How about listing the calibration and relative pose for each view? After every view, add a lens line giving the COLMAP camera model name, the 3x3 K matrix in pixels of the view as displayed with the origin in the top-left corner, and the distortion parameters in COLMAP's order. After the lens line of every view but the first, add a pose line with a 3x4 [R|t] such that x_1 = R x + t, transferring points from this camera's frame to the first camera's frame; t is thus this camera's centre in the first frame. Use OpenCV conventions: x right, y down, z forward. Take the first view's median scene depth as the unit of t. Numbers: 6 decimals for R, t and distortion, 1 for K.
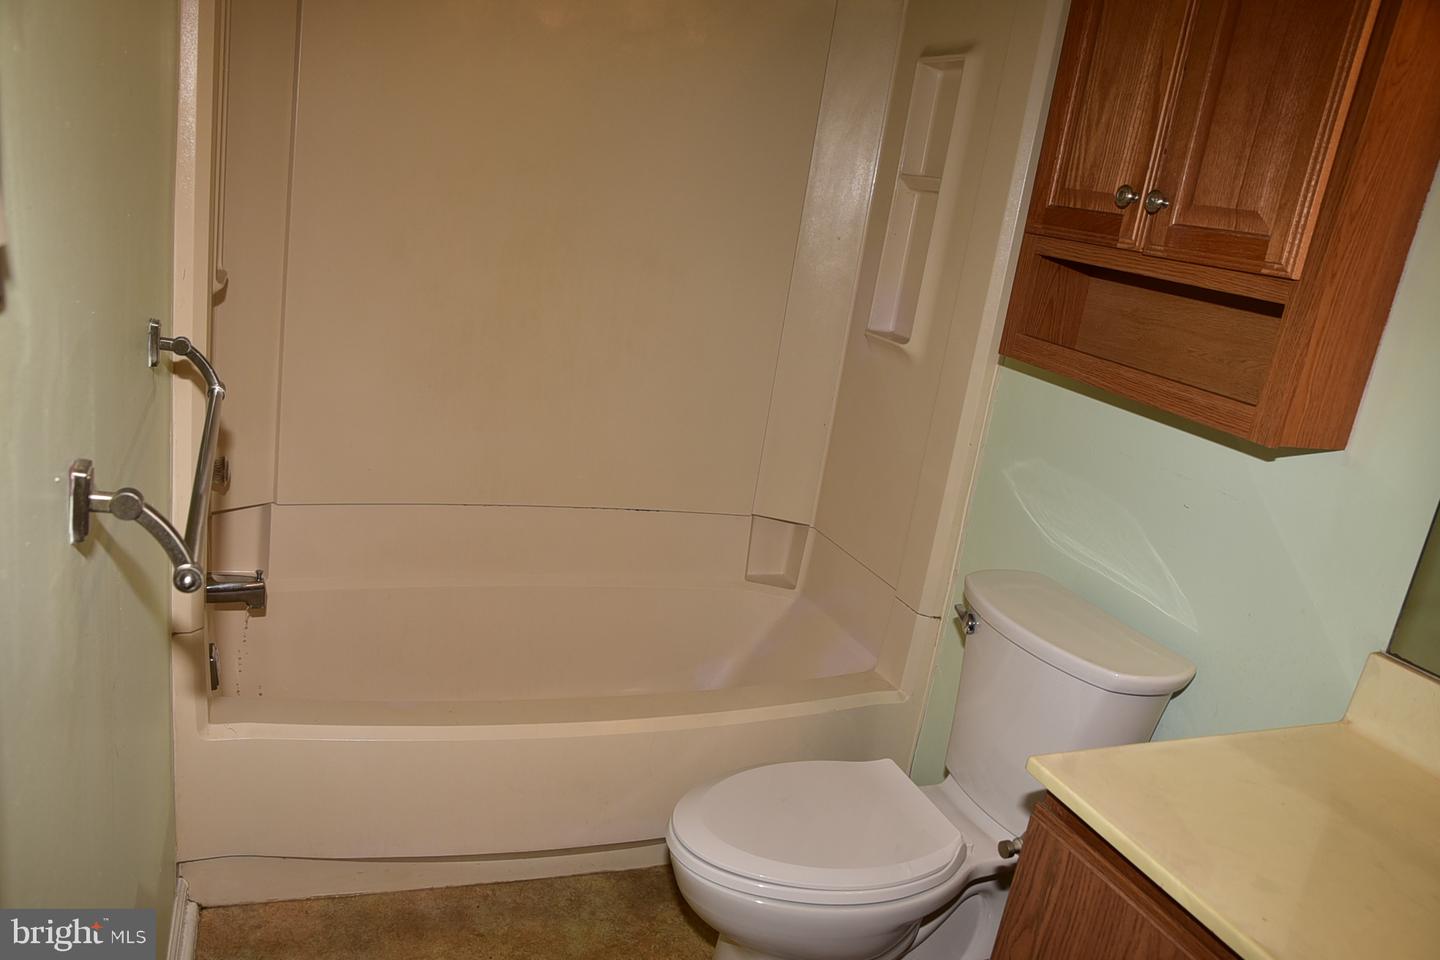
lens RADIAL K [[1080.0, 0, 705.4], [0, 1080.0, 492.1], [0, 0, 1]] dist [-0.116045, 0.100921]
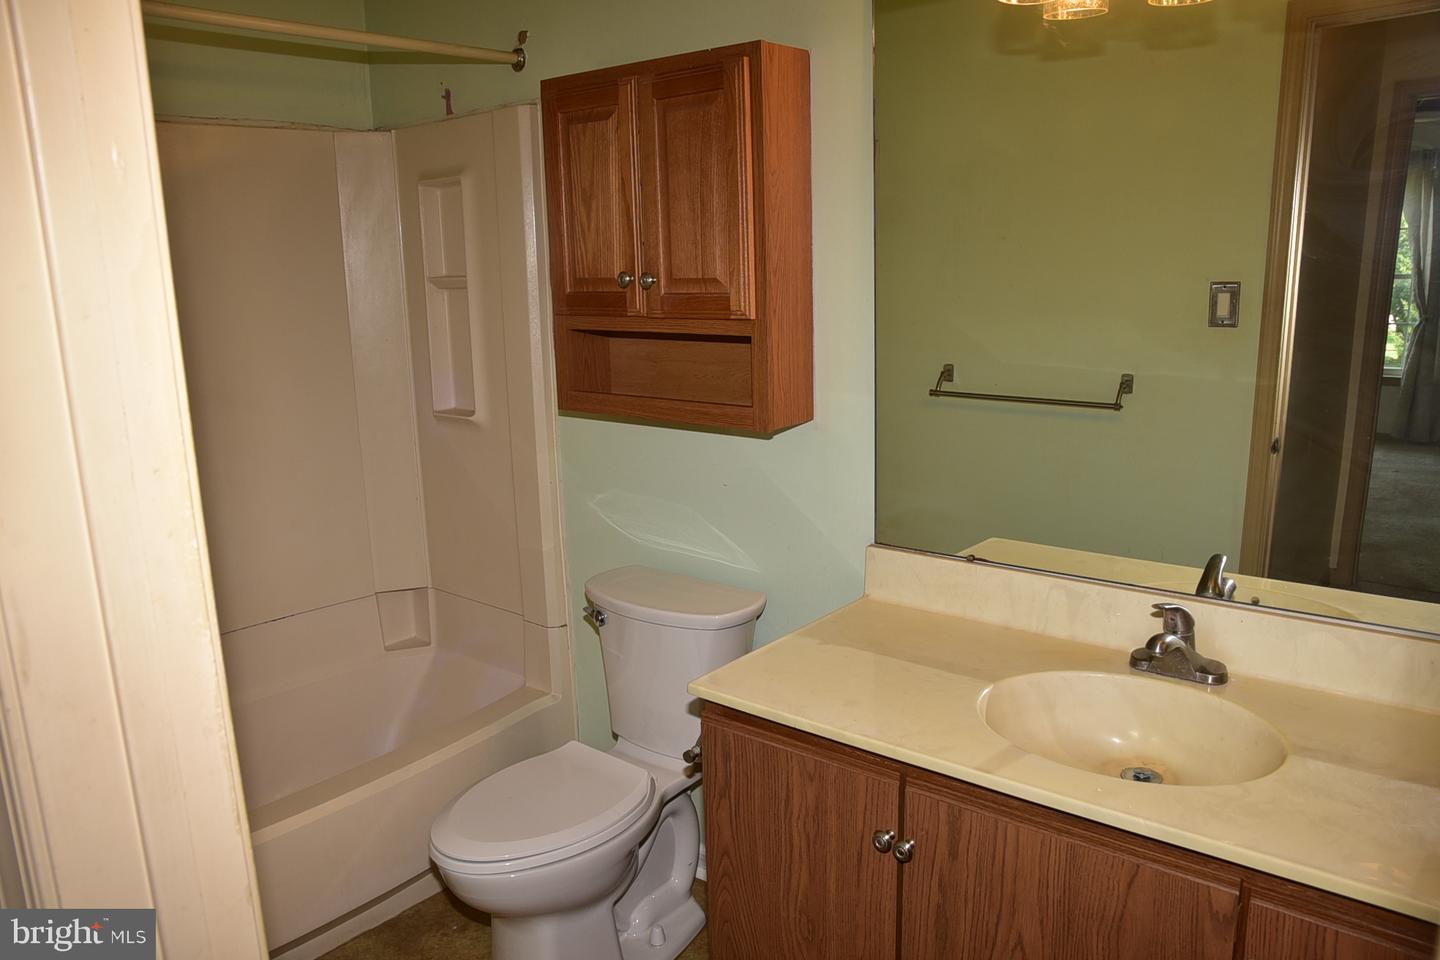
lens RADIAL K [[1080.0, 0, 705.4], [0, 1080.0, 492.1], [0, 0, 1]] dist [-0.116045, 0.100921]
pose [[0.868157, -0.270585, 0.416037, -0.159734], [0.283647, 0.958413, 0.031443, -0.030253], [-0.407244, 0.090710, 0.908804, -0.272449]]
